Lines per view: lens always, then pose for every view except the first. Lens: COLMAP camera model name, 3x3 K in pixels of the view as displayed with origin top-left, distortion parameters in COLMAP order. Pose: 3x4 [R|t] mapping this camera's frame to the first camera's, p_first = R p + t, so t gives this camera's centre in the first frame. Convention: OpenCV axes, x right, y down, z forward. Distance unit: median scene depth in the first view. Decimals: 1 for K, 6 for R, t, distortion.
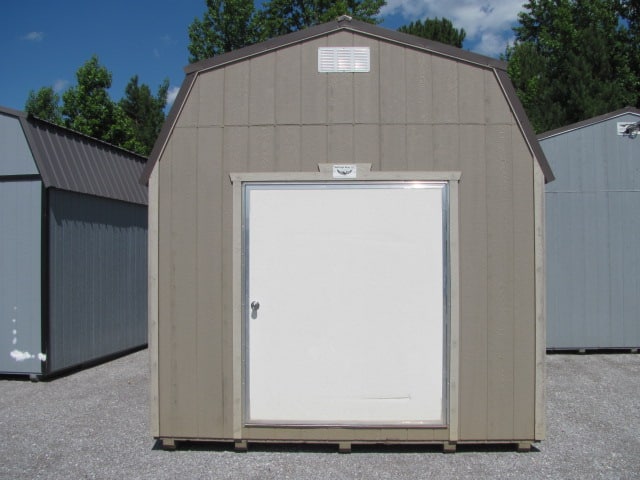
lens RADIAL K [[672.5, 0, 320.0], [0, 672.5, 240.0], [0, 0, 1]] dist [-0.203948, 0.238530]
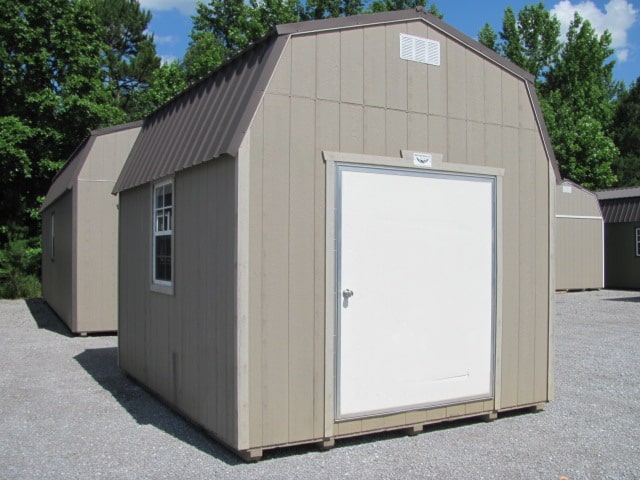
lens RADIAL K [[672.5, 0, 320.0], [0, 672.5, 240.0], [0, 0, 1]] dist [-0.203948, 0.238530]
pose [[0.844798, 0.015648, 0.534856, -0.636172], [-0.028129, 0.999489, 0.015189, 0.008741], [-0.534345, -0.027876, 0.844807, 0.221345]]
